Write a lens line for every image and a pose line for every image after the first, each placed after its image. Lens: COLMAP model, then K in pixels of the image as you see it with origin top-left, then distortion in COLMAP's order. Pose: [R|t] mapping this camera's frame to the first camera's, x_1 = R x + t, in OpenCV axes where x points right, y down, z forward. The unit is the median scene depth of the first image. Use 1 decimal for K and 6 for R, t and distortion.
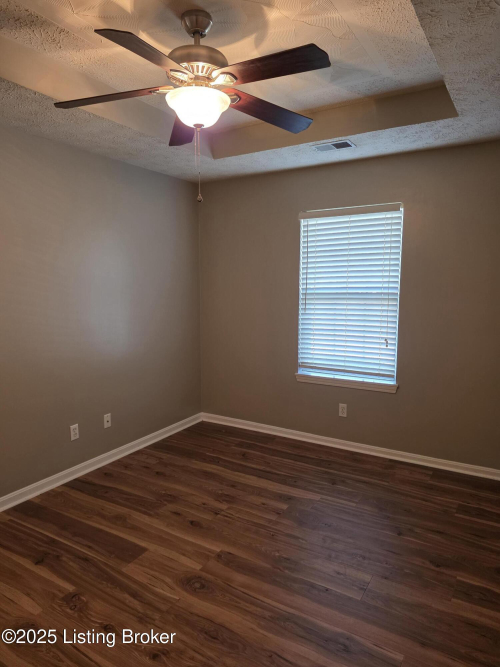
lens RADIAL K [[454.1, 0, 250.0], [0, 454.1, 333.5], [0, 0, 1]] dist [0.076405, -0.054548]
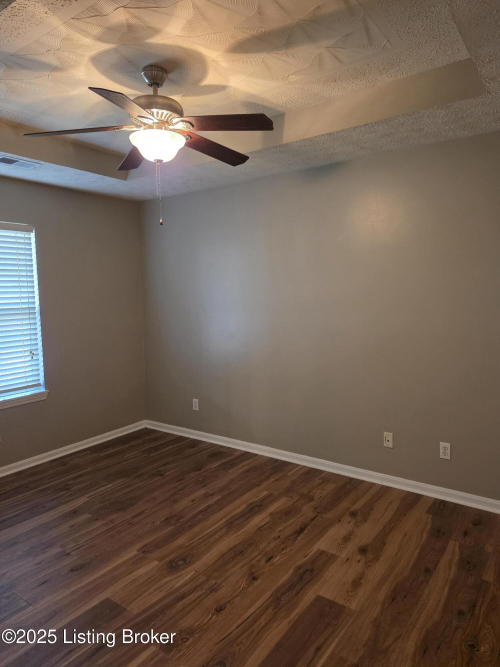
lens RADIAL K [[454.1, 0, 250.0], [0, 454.1, 333.5], [0, 0, 1]] dist [0.076405, -0.054548]
pose [[0.068926, -0.089812, 0.993571, -1.009377], [0.134702, 0.987657, 0.079933, -0.064181], [-0.988486, 0.128326, 0.080173, 0.578079]]
